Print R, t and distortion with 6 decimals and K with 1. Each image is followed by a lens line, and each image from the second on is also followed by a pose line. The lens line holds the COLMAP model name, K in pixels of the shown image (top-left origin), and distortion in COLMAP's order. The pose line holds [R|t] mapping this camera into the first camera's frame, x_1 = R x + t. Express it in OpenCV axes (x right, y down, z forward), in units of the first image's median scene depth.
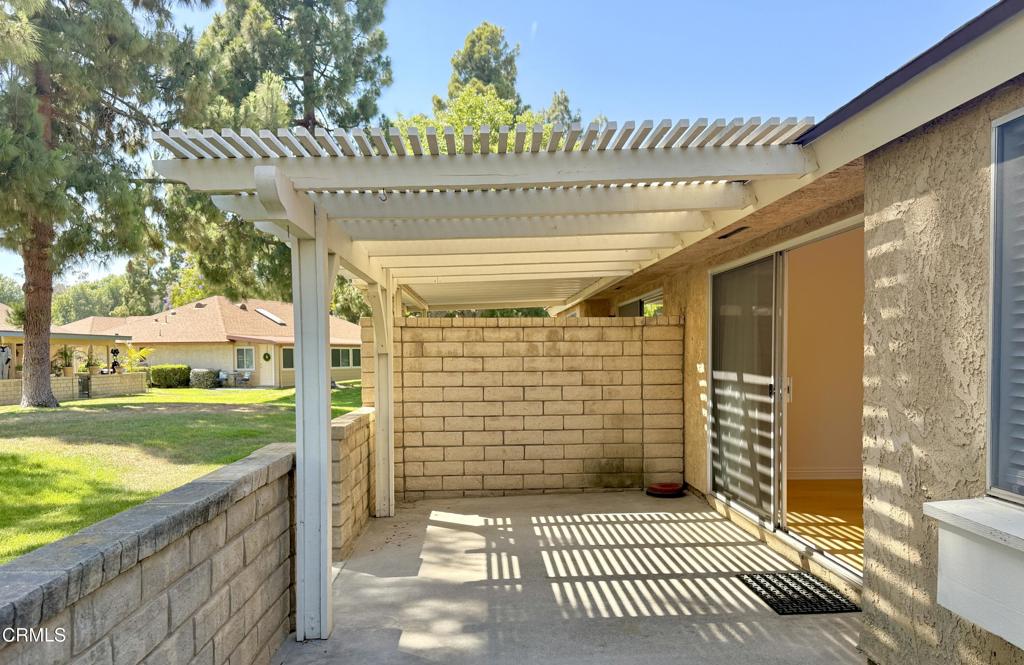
lens RADIAL K [[799.2, 0, 510.9], [0, 799.2, 332.1], [0, 0, 1]] dist [0.002946, 0.000115]
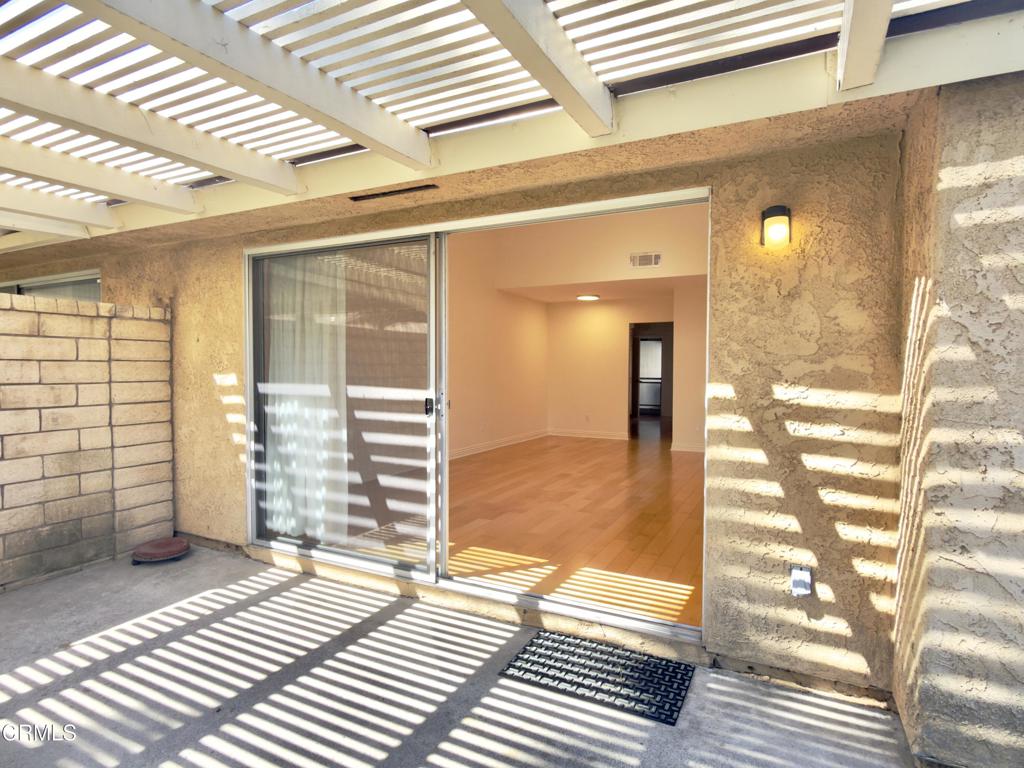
lens RADIAL K [[557.9, 0, 513.7], [0, 557.9, 386.0], [0, 0, 1]] dist [-0.000589, -0.000838]
pose [[0.481156, -0.014861, 0.876509, -0.090696], [-0.036210, 0.998666, 0.036809, 0.022252], [-0.875887, -0.049449, 0.479976, 0.510469]]
